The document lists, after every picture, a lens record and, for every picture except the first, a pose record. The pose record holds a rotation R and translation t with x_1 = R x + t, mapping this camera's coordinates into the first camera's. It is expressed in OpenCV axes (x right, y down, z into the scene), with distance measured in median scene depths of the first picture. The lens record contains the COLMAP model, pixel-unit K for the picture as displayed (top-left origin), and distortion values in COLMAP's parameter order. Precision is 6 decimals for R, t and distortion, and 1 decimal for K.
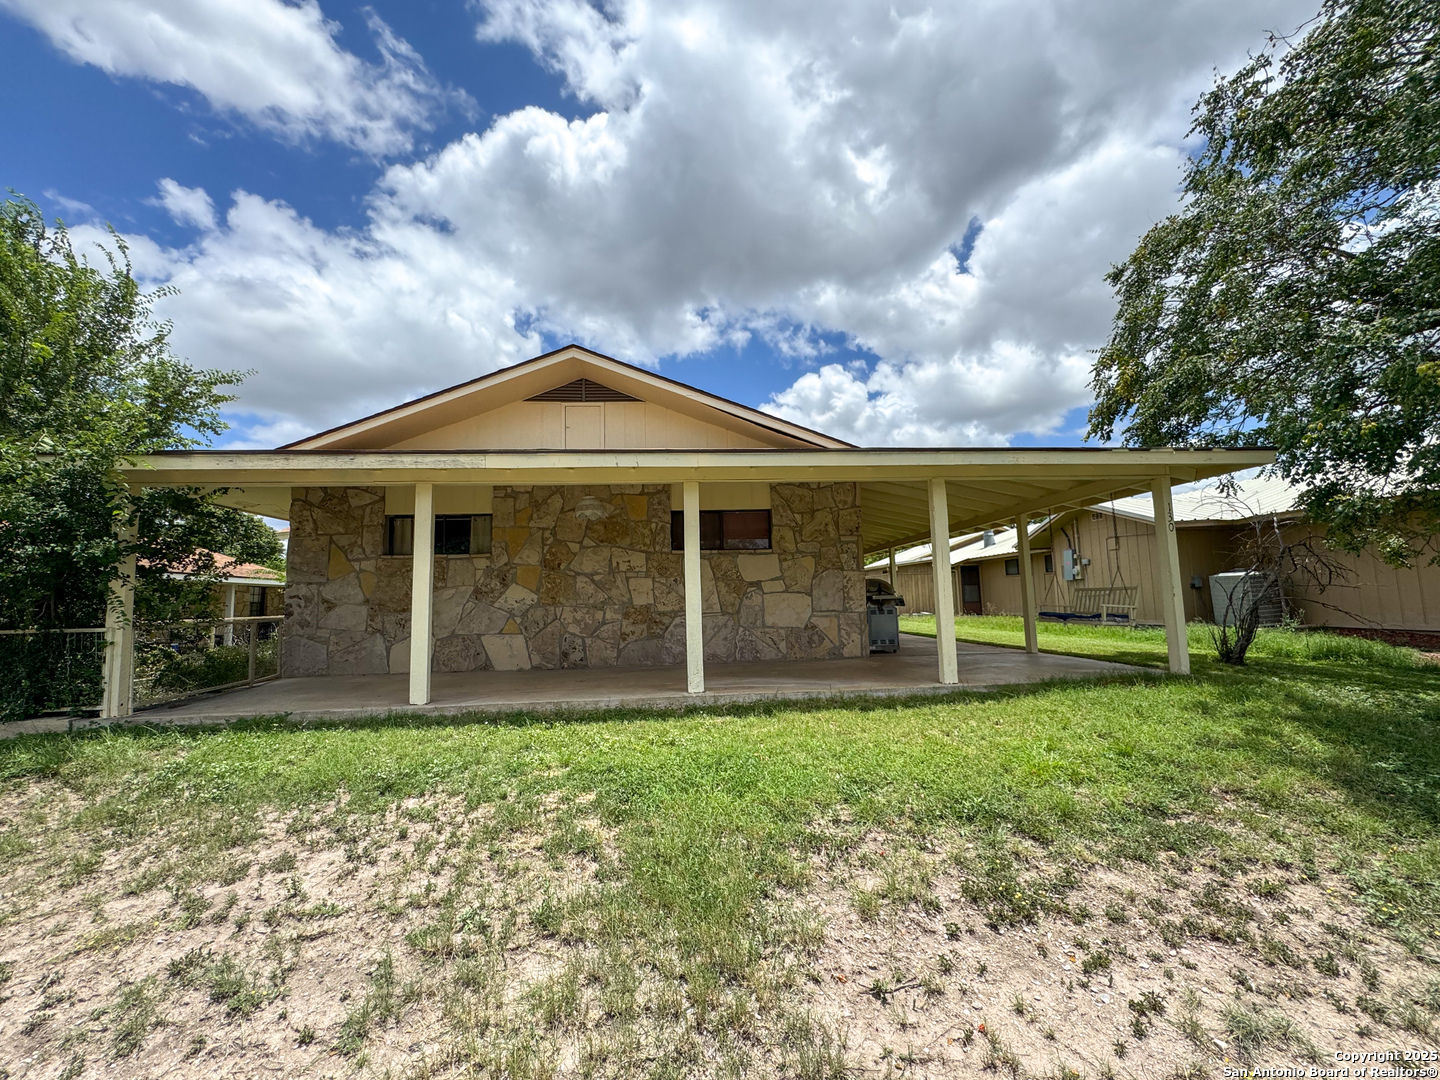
lens RADIAL K [[578.3, 0, 718.5], [0, 578.3, 542.4], [0, 0, 1]] dist [0.002051, 0.000343]
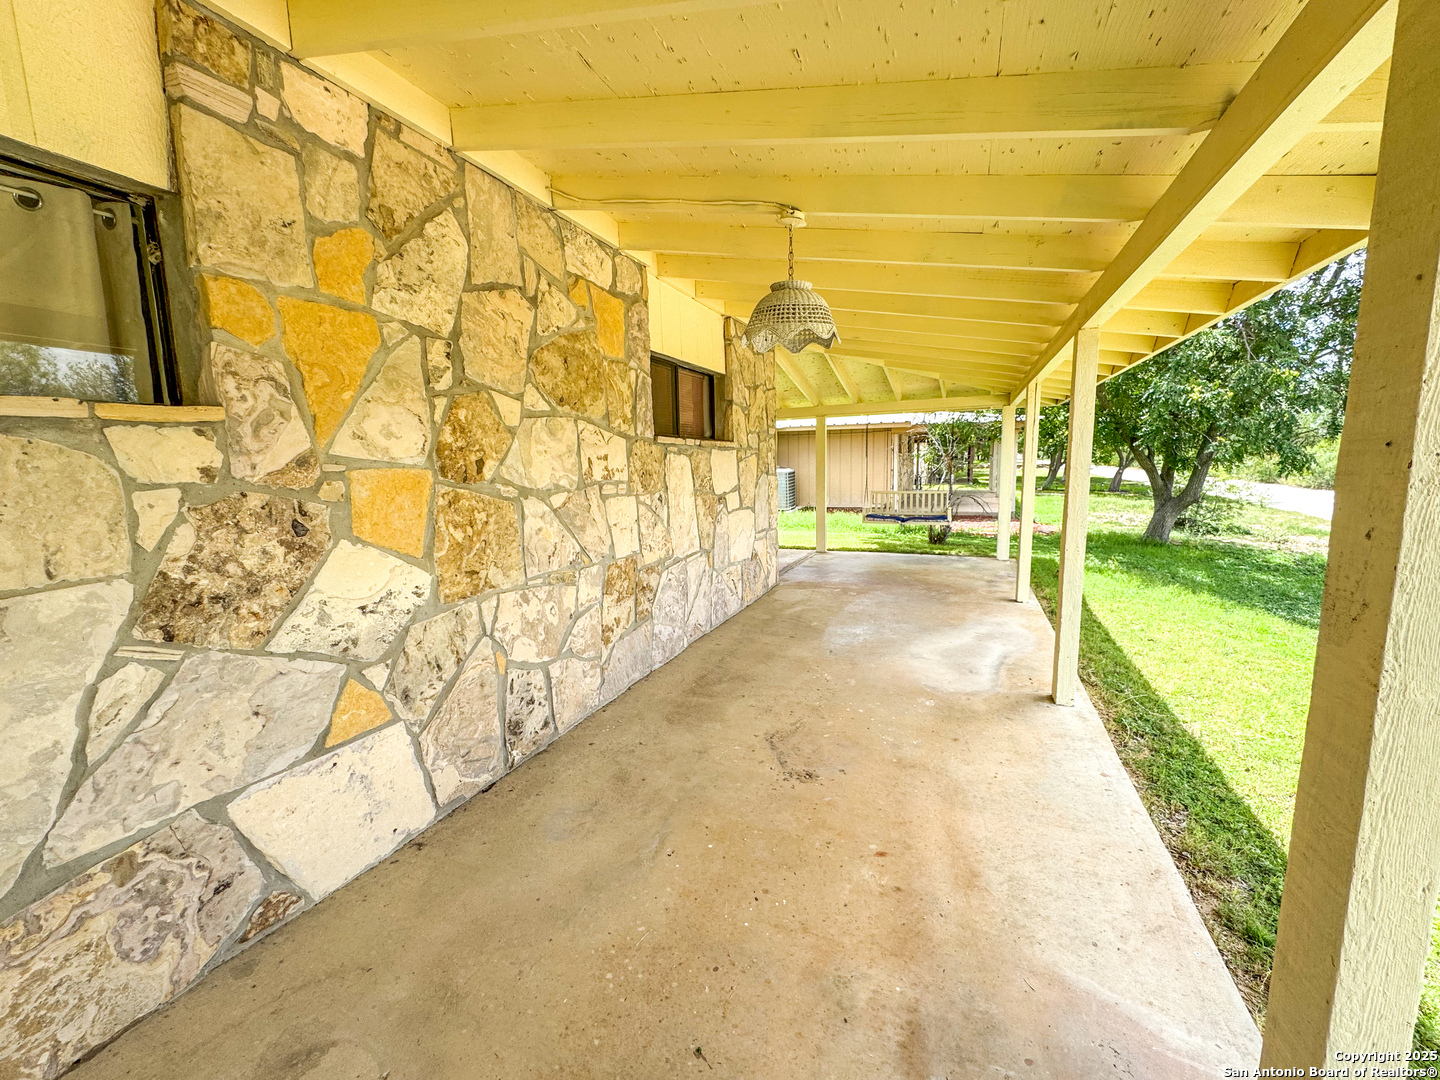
lens RADIAL K [[578.3, 0, 720.4], [0, 578.3, 537.4], [0, 0, 1]] dist [0.002051, 0.000343]
pose [[0.456959, -0.102002, 0.883620, -0.493725], [-0.083347, 0.984122, 0.156706, 0.017663], [-0.885574, -0.145255, 0.441202, 0.743668]]
